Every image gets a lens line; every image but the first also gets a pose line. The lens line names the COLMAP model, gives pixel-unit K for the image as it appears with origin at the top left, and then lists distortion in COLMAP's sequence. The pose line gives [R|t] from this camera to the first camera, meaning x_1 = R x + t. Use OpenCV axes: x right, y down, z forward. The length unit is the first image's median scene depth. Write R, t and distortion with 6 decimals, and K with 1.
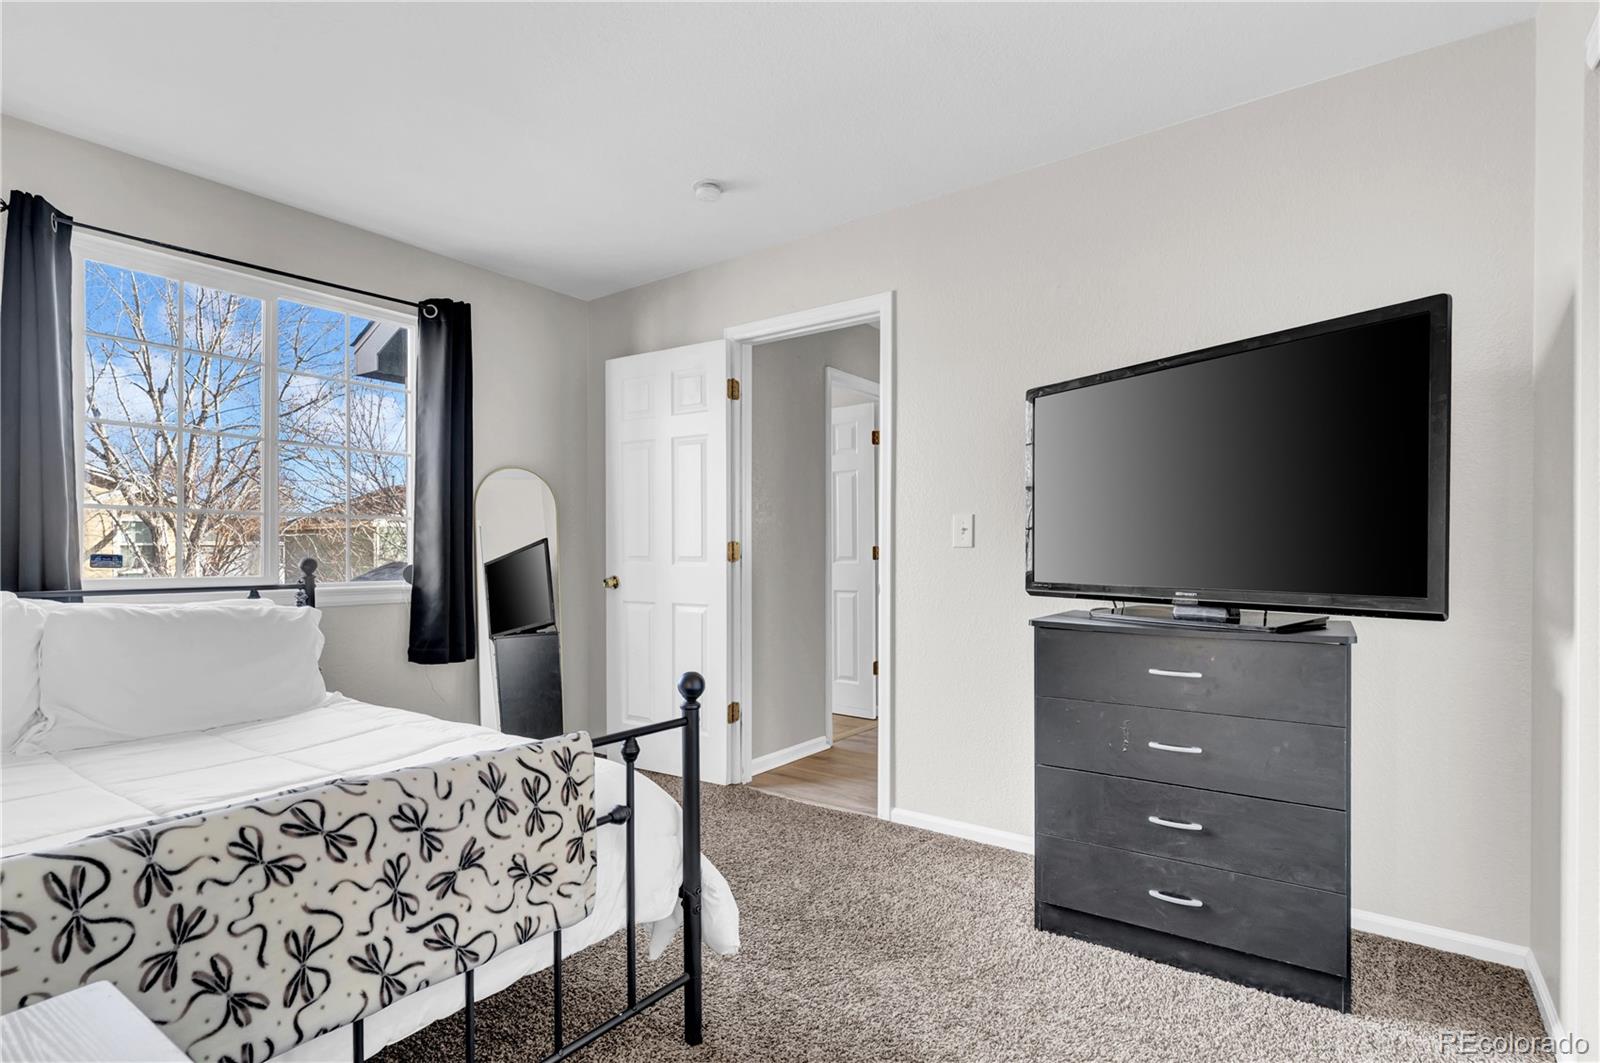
lens RADIAL K [[761.6, 0, 779.0], [0, 761.6, 570.3], [0, 0, 1]] dist [-0.007492, -0.000842]
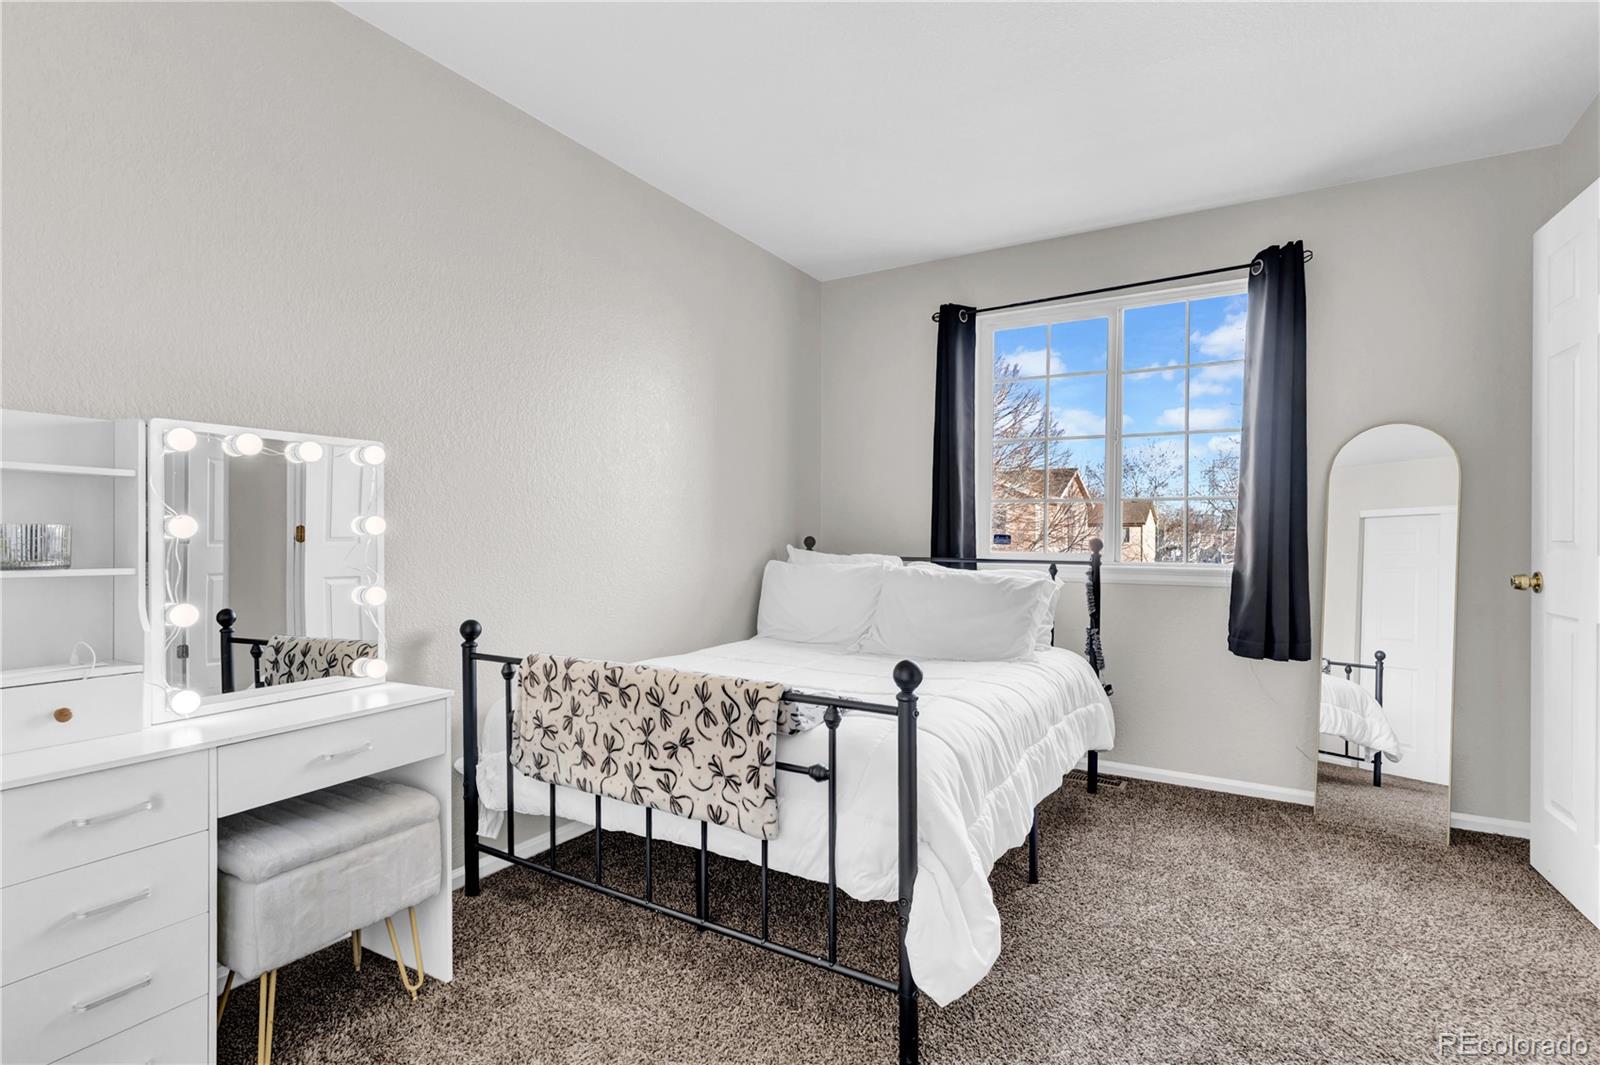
lens RADIAL K [[761.6, 0, 793.9], [0, 761.6, 531.1], [0, 0, 1]] dist [-0.007492, -0.000842]
pose [[0.120477, -0.004786, -0.992705, 1.065061], [-0.024510, 0.999669, -0.007795, -0.017982], [0.992414, 0.025270, 0.120320, 1.014180]]
